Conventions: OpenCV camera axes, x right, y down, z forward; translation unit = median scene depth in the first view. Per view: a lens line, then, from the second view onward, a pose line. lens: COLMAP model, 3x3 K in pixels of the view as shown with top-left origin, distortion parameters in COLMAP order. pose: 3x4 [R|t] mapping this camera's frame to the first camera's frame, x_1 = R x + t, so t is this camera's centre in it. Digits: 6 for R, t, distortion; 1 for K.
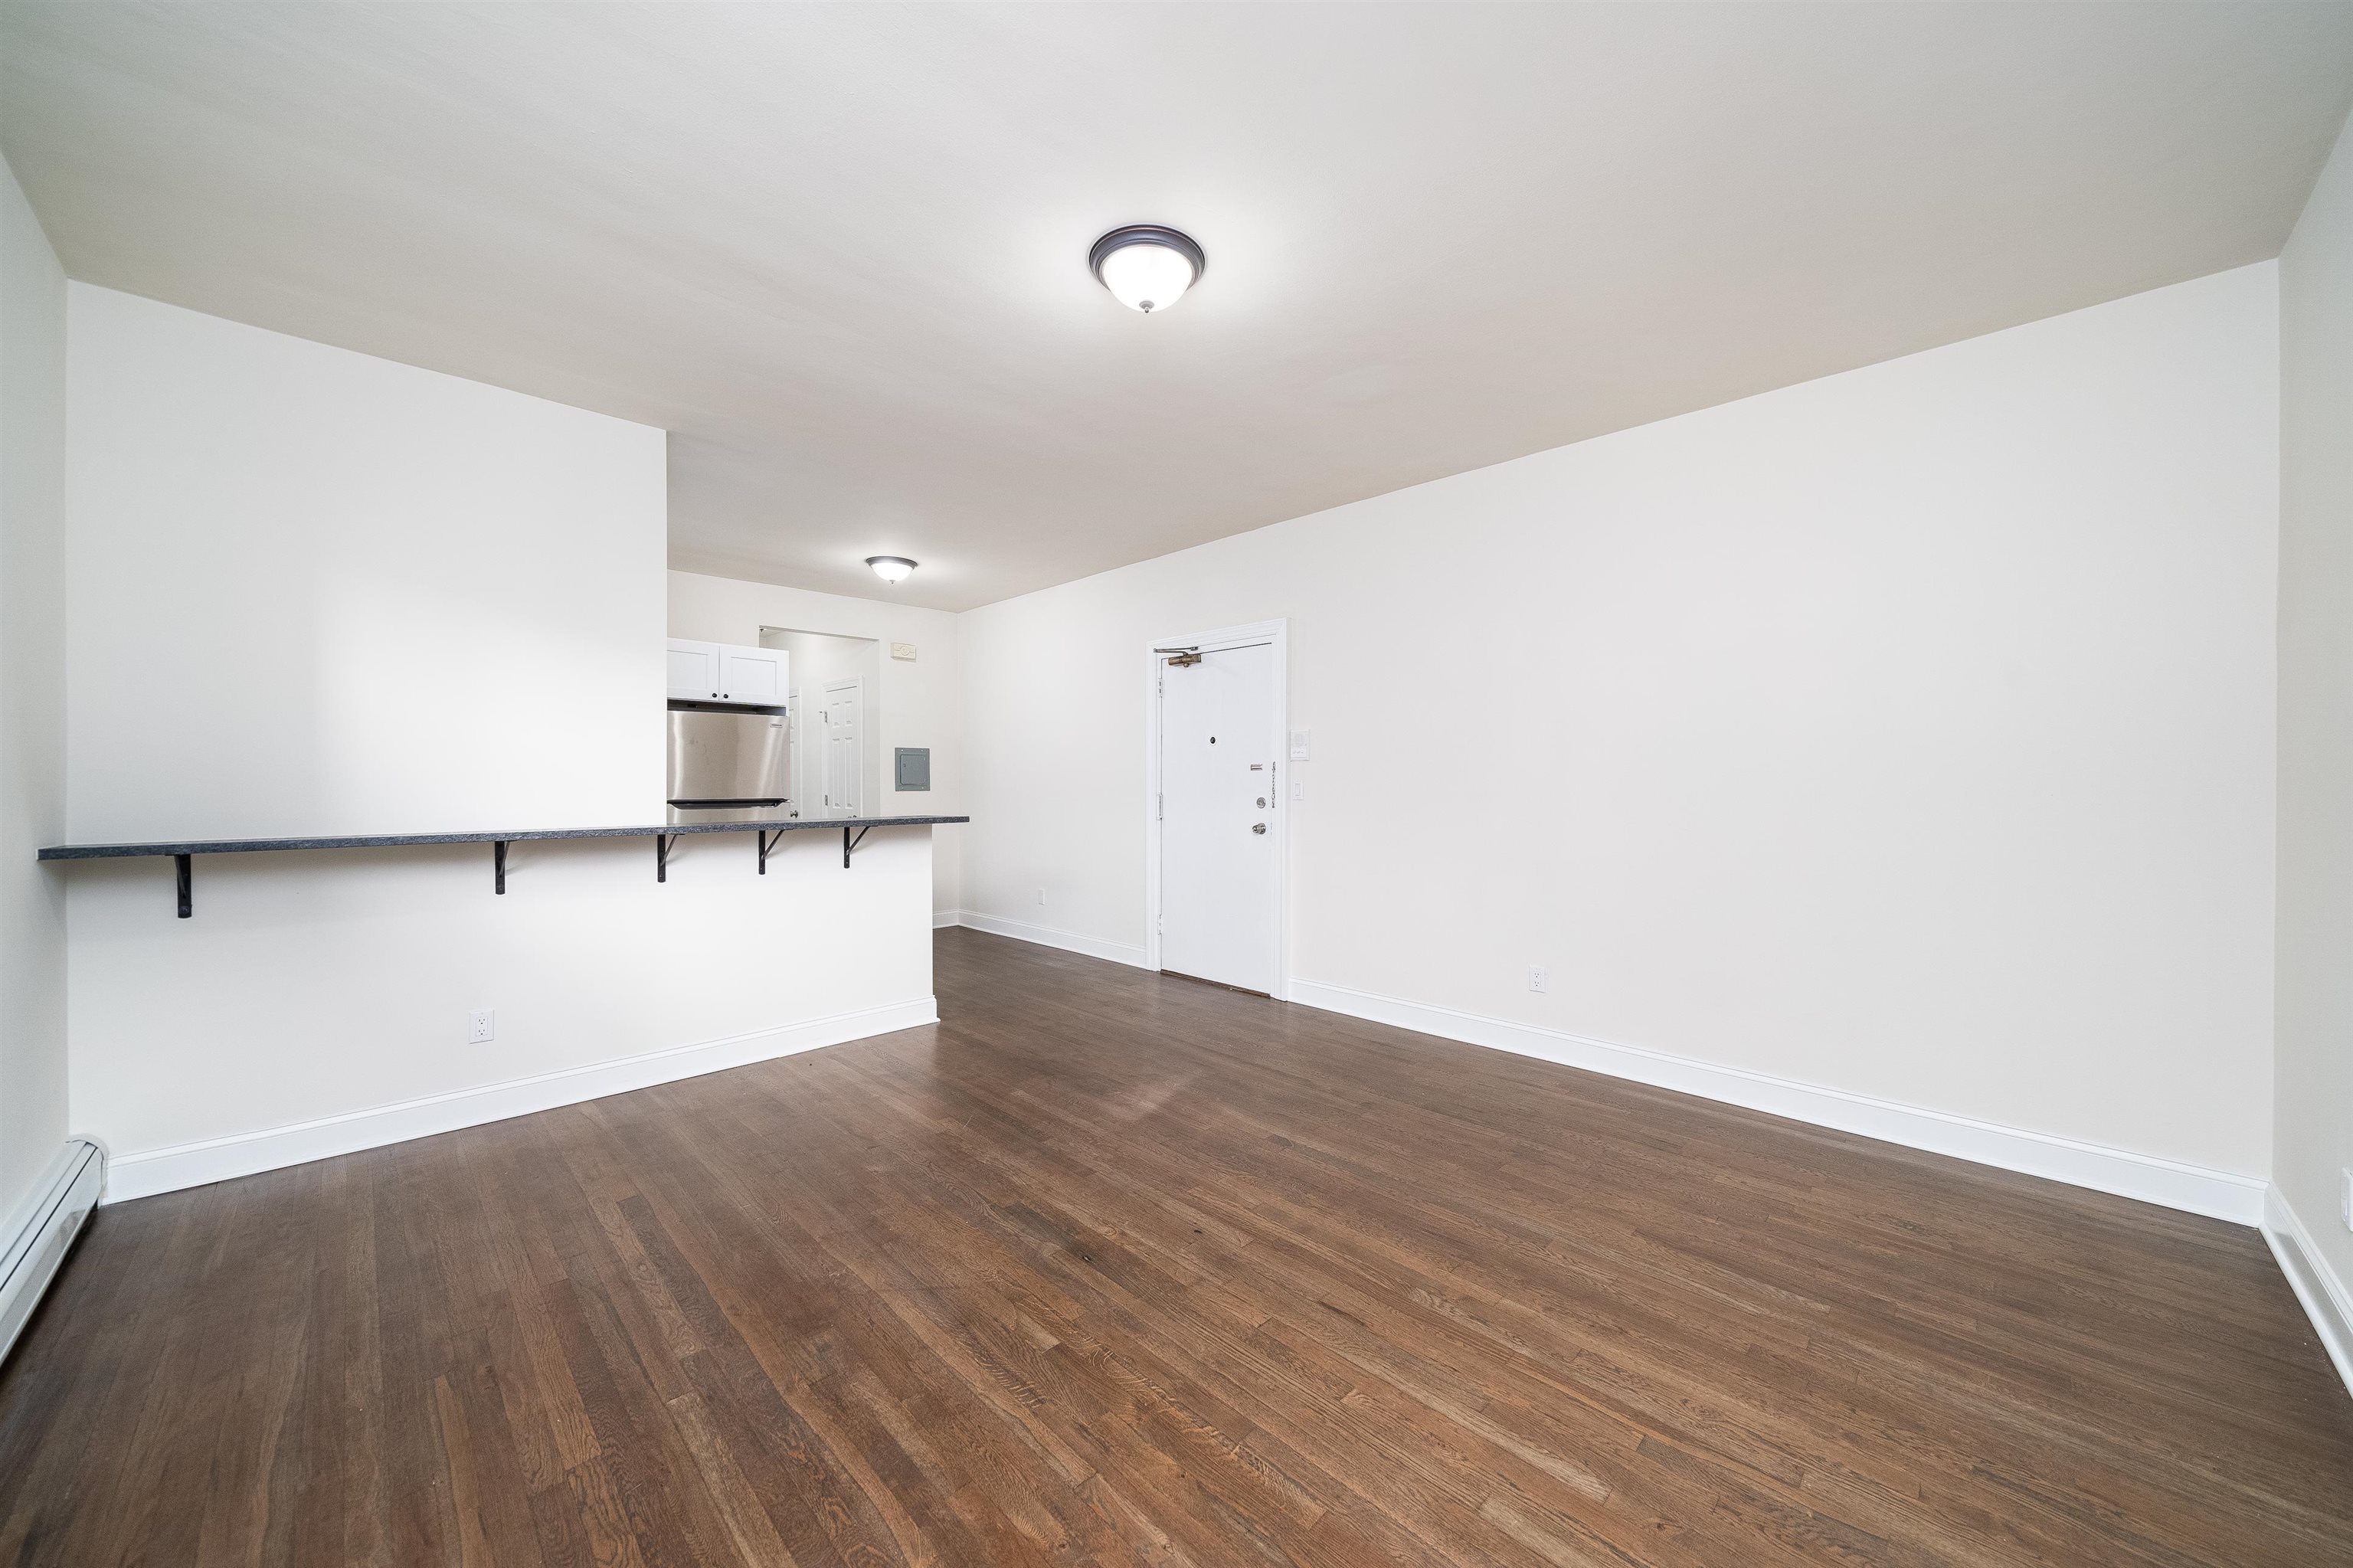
lens RADIAL K [[840.4, 0, 1206.2], [0, 840.4, 784.2], [0, 0, 1]] dist [-0.001308, -0.000204]
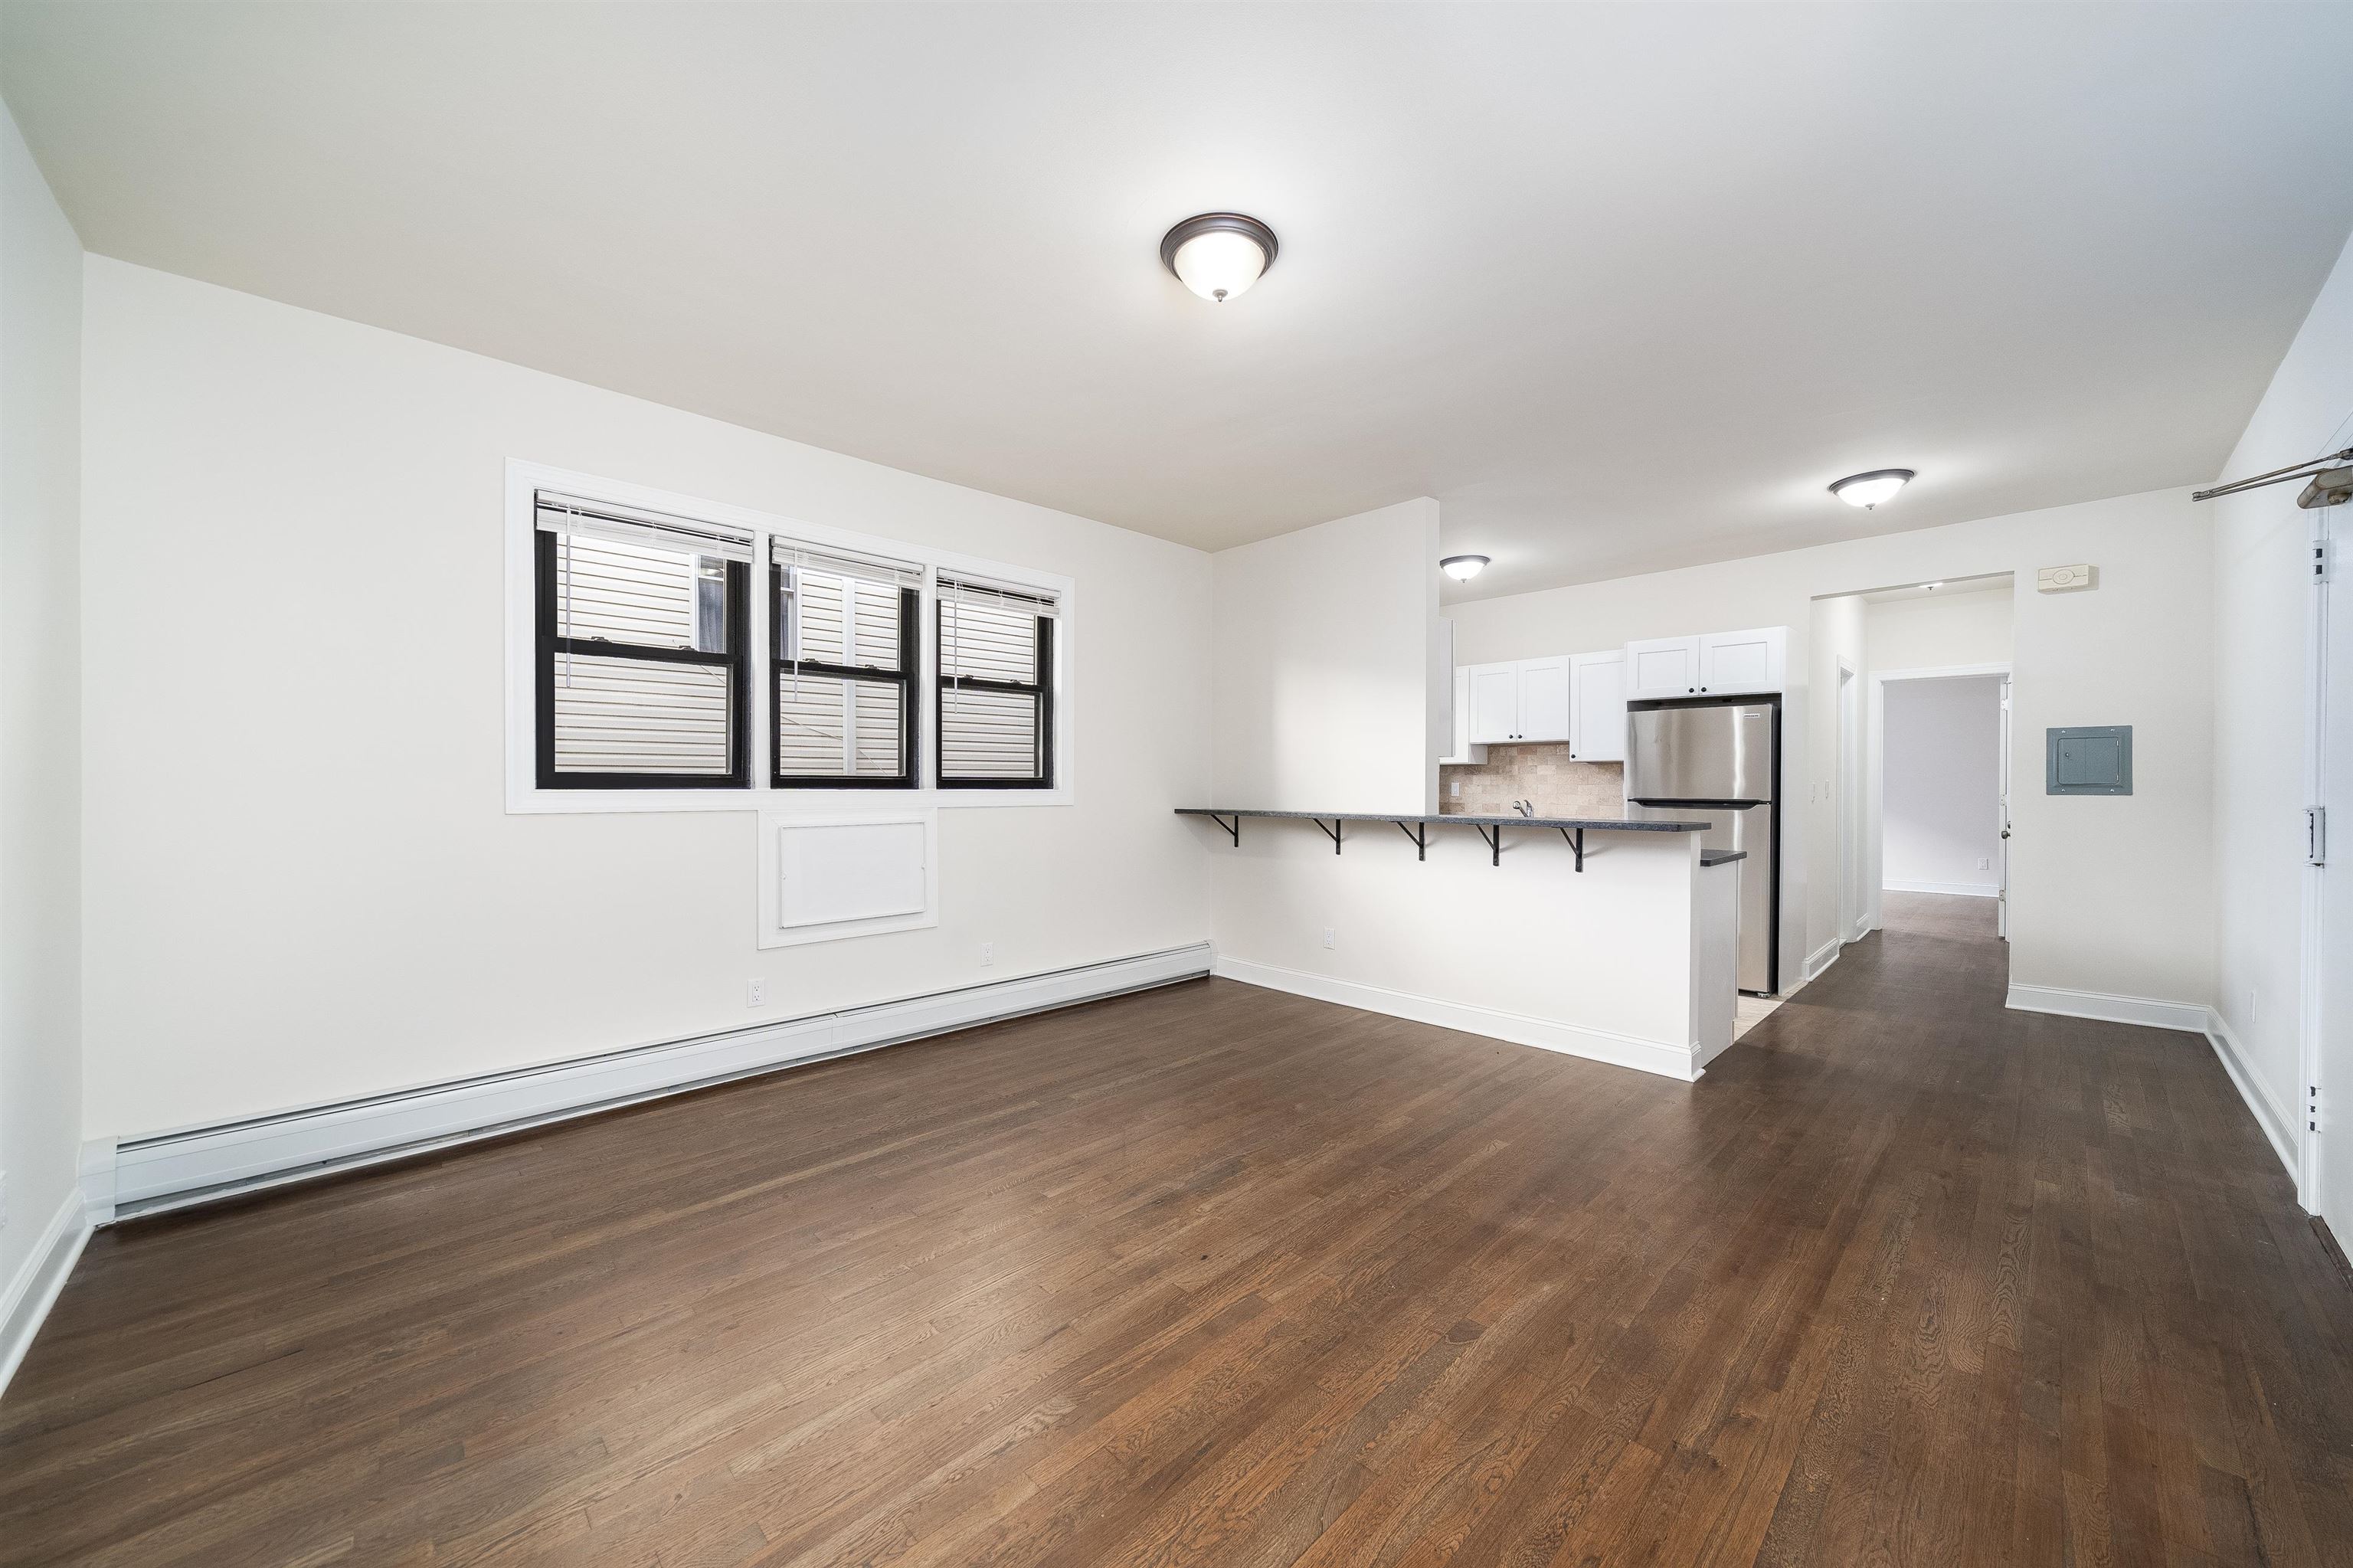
lens RADIAL K [[869.7, 0, 1176.5], [0, 869.7, 784.0], [0, 0, 1]] dist [0.003265, 0.000090]
pose [[-0.039220, 0.005740, -0.999214, 0.779384], [-0.002274, 0.999980, 0.005833, -0.005665], [0.999228, 0.002501, -0.039206, 0.809569]]
